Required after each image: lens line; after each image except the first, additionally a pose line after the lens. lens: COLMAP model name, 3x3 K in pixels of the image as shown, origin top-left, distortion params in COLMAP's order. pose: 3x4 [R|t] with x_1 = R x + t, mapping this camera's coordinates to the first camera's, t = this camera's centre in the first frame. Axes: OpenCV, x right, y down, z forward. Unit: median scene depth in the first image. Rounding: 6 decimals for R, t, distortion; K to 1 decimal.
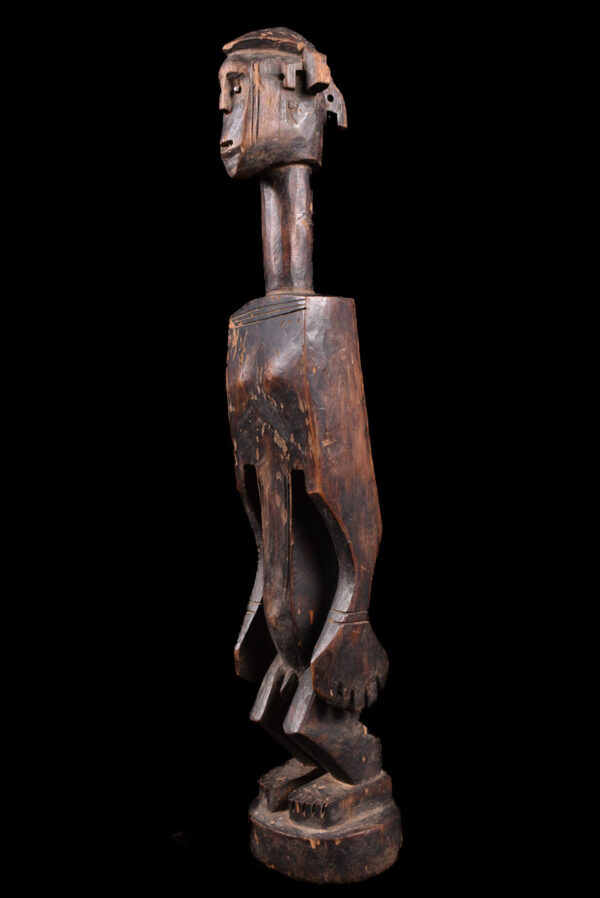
lens RADIAL K [[905.0, 0, 300.0], [0, 905.0, 449.0], [0, 0, 1]] dist [-0.082007, -0.003132]
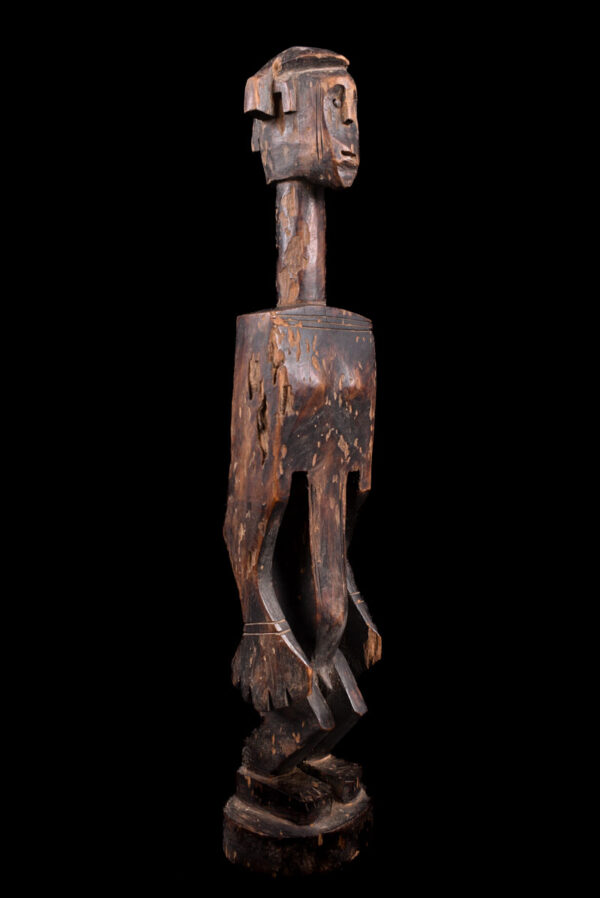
lens RADIAL K [[905.0, 0, 300.0], [0, 905.0, 449.0], [0, 0, 1]] dist [-0.082007, -0.003132]
pose [[-0.172248, 0.014362, 0.984949, -1.076266], [0.051604, 0.998652, -0.005537, -0.001477], [-0.983701, 0.049873, -0.172757, 1.248375]]
